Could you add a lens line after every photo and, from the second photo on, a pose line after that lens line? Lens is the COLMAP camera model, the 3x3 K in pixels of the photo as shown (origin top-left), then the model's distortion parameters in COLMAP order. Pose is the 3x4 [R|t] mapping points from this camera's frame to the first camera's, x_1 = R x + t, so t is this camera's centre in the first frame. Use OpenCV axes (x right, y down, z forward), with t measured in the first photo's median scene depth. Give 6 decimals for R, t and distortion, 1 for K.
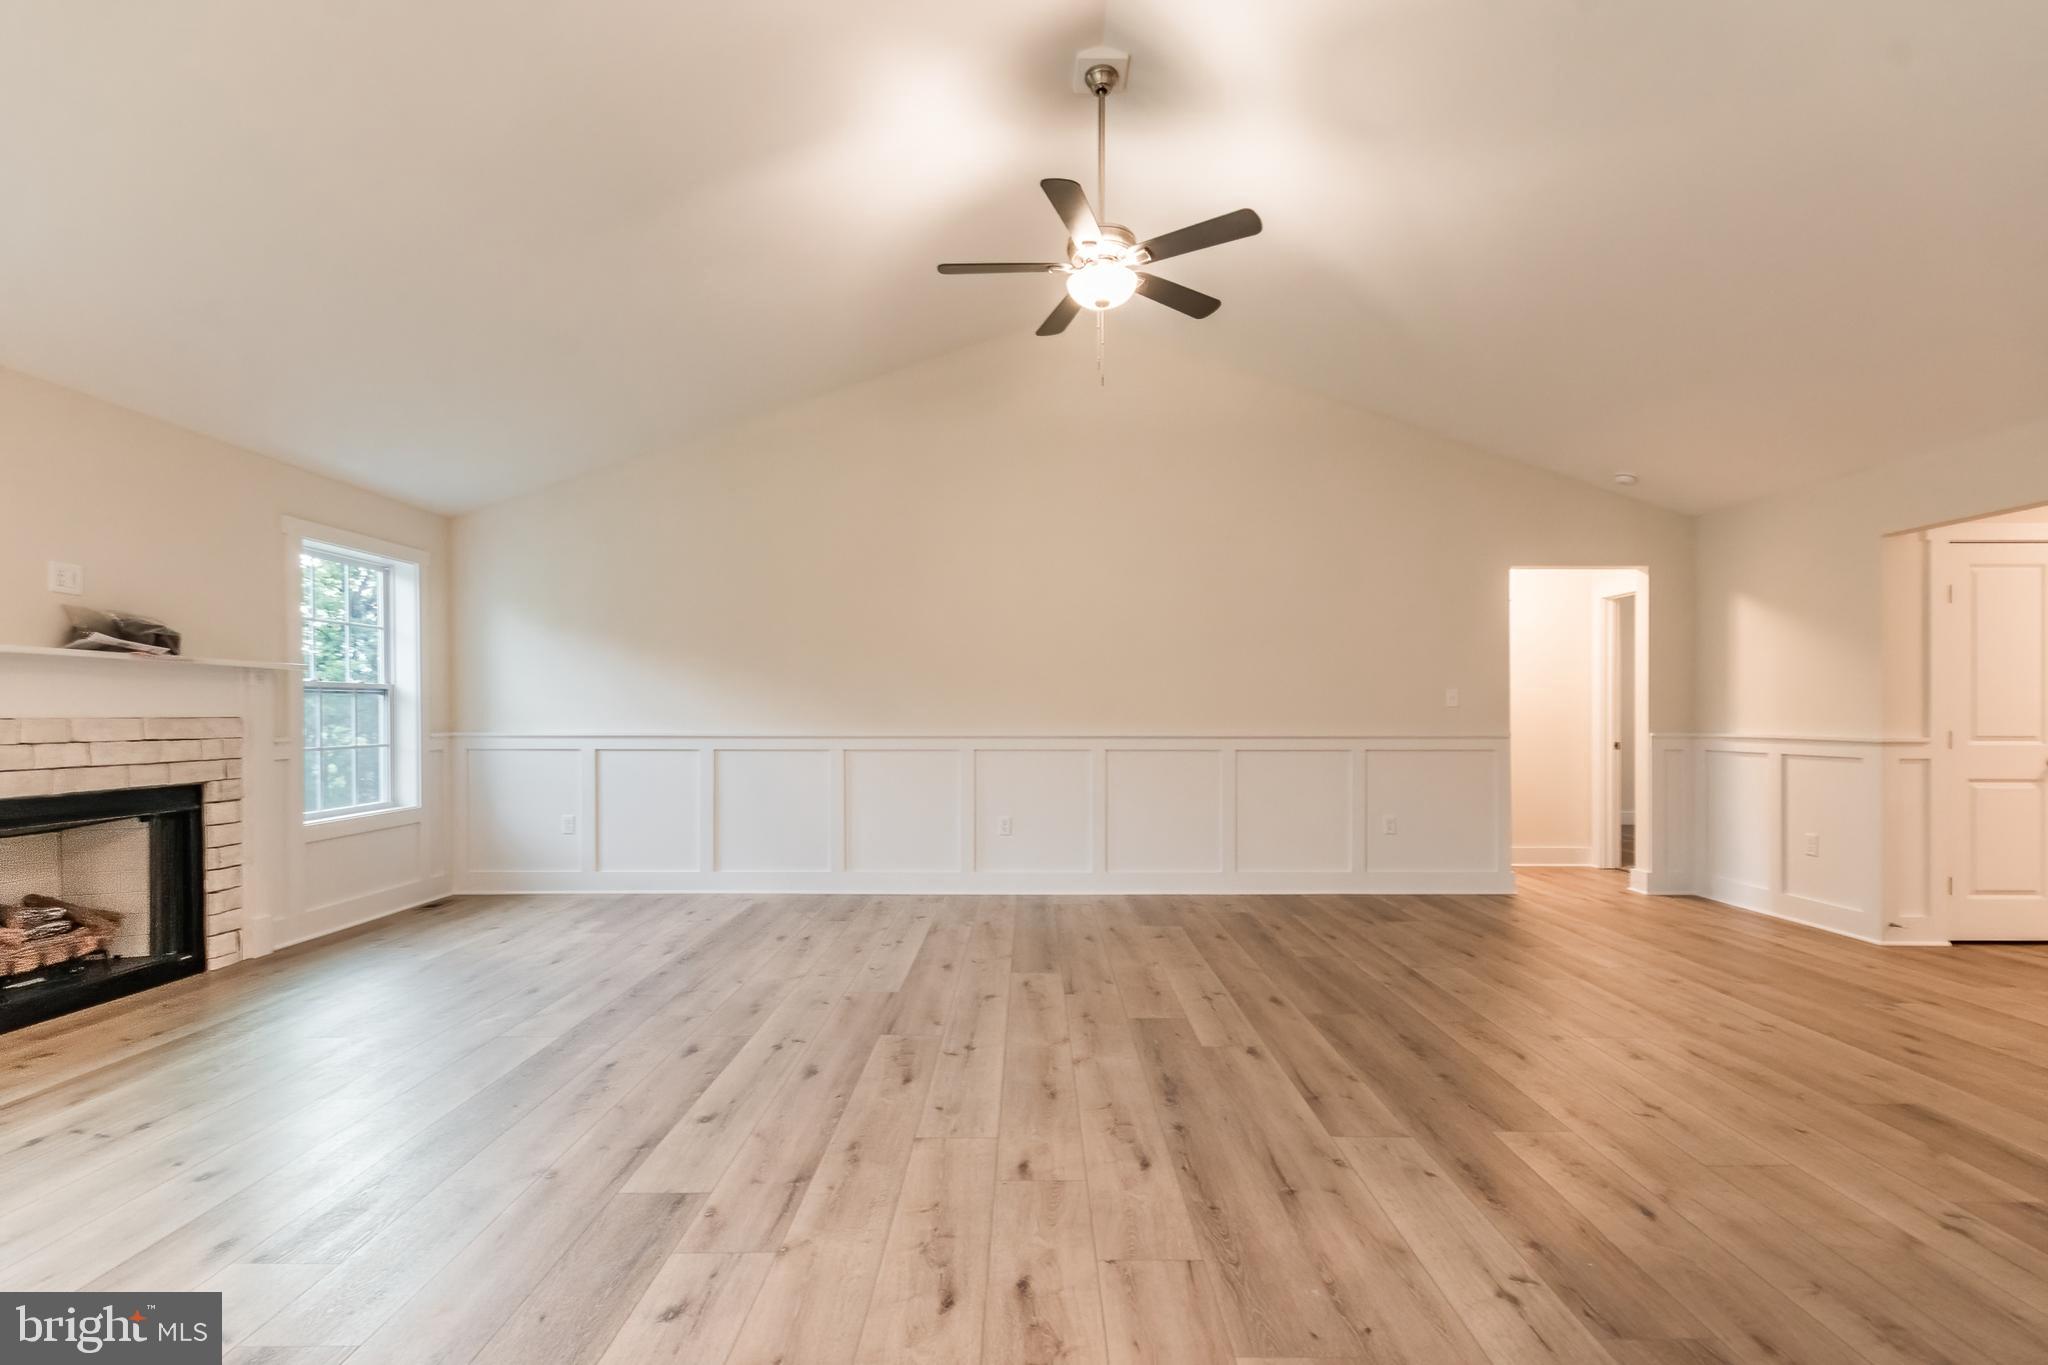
lens RADIAL K [[908.8, 0, 1035.1], [0, 908.8, 723.7], [0, 0, 1]] dist [0.007306, -0.001311]
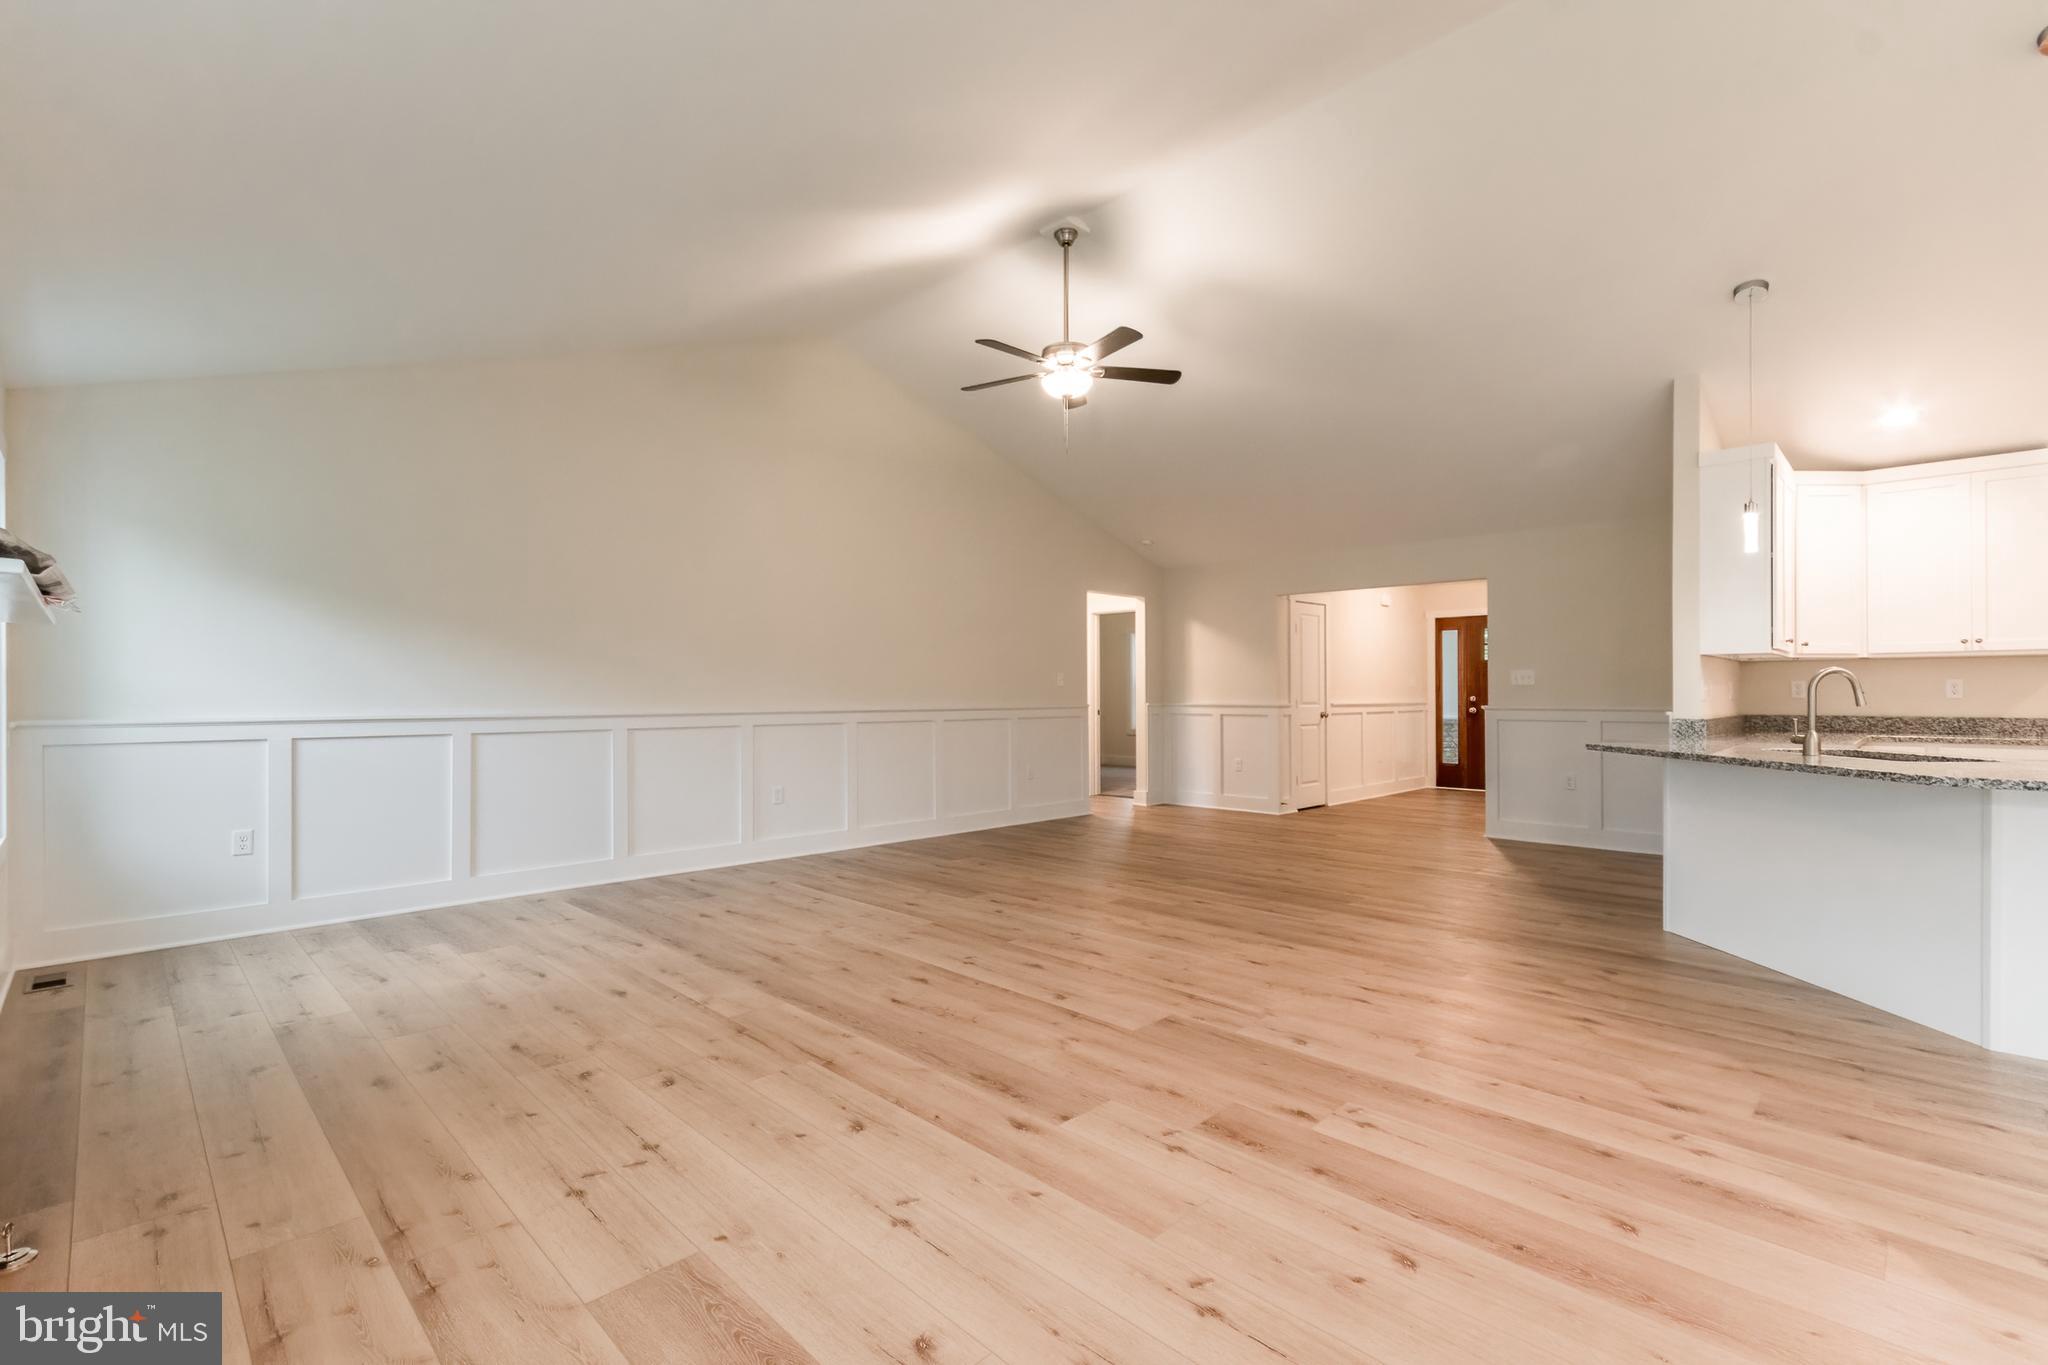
lens RADIAL K [[908.8, 0, 998.8], [0, 908.8, 691.1], [0, 0, 1]] dist [0.007306, -0.001311]
pose [[0.719132, -0.000082, 0.694873, -0.732326], [0.009368, 0.999910, -0.009577, 0.002240], [-0.694810, 0.013397, 0.719069, 0.060964]]
